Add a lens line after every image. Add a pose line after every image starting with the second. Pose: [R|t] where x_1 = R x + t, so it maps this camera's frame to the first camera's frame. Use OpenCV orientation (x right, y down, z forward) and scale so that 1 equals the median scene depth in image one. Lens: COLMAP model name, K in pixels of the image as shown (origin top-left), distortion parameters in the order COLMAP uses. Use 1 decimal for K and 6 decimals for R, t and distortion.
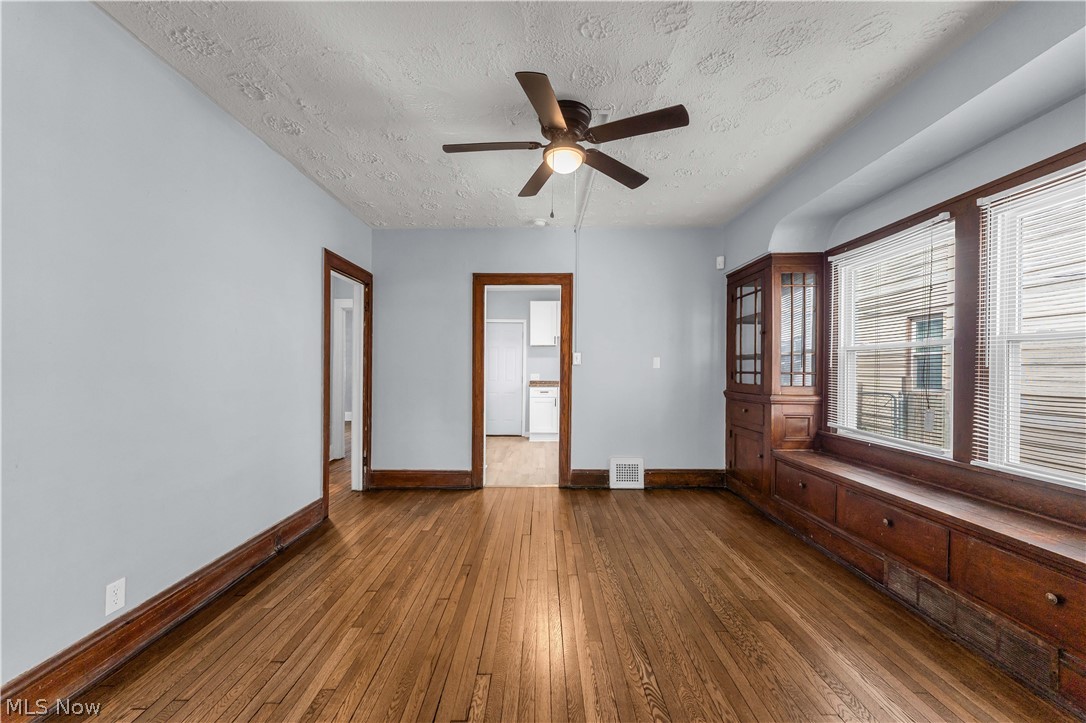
lens RADIAL K [[441.0, 0, 535.7], [0, 441.0, 367.3], [0, 0, 1]] dist [-0.000554, 0.000021]
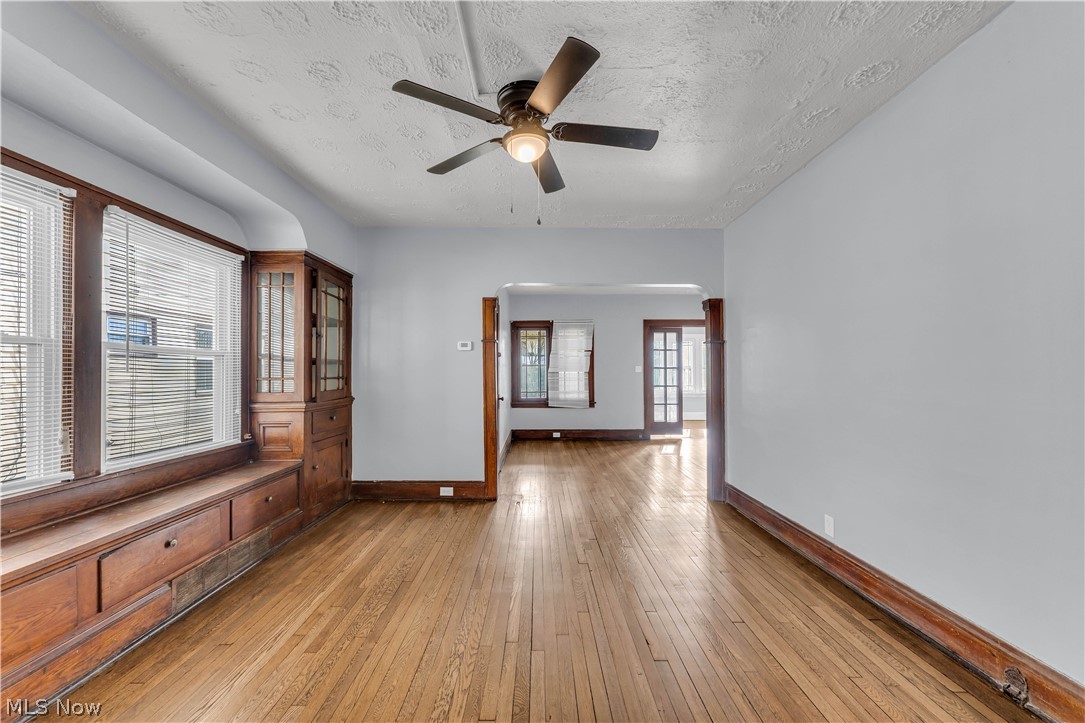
lens RADIAL K [[431.4, 0, 543.2], [0, 431.4, 367.6], [0, 0, 1]] dist [0.002141, 0.000049]
pose [[-0.999685, -0.004692, -0.024648, 0.056401], [-0.004308, 0.999869, -0.015601, 0.001473], [0.024718, -0.015490, -0.999574, 1.966286]]
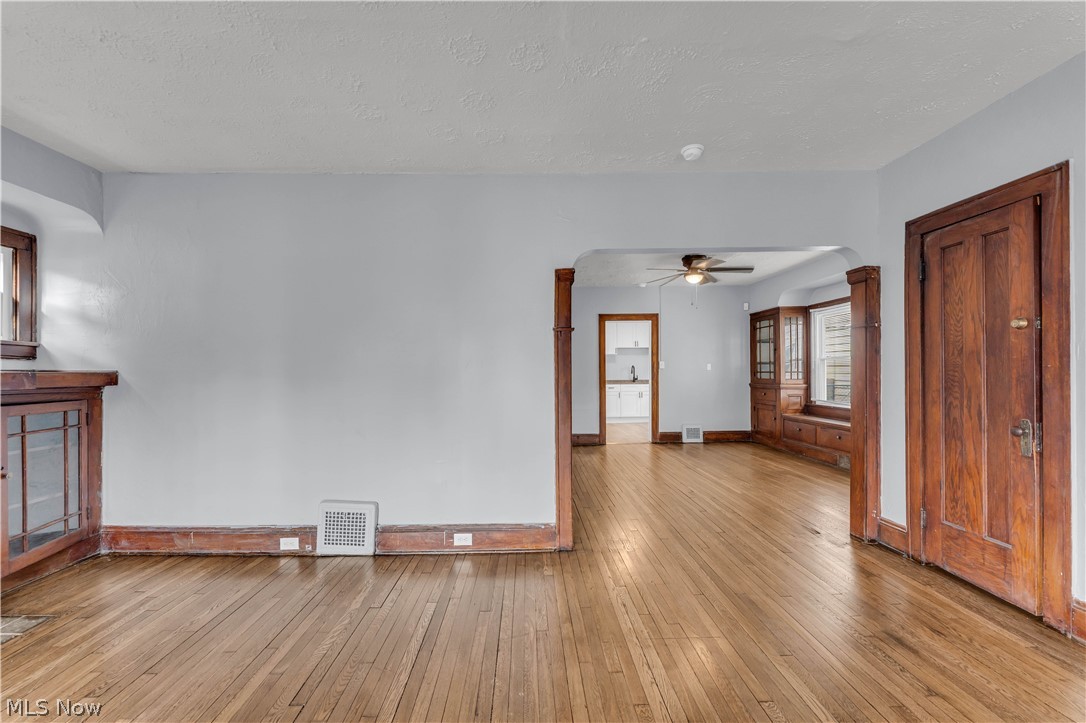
lens RADIAL K [[431.8, 0, 540.5], [0, 431.8, 367.5], [0, 0, 1]] dist [0.002141, 0.000049]
pose [[0.999481, -0.012622, 0.029627, -0.461581], [0.012803, 0.999900, -0.005927, -0.007426], [-0.029549, 0.006303, 0.999543, -0.685895]]
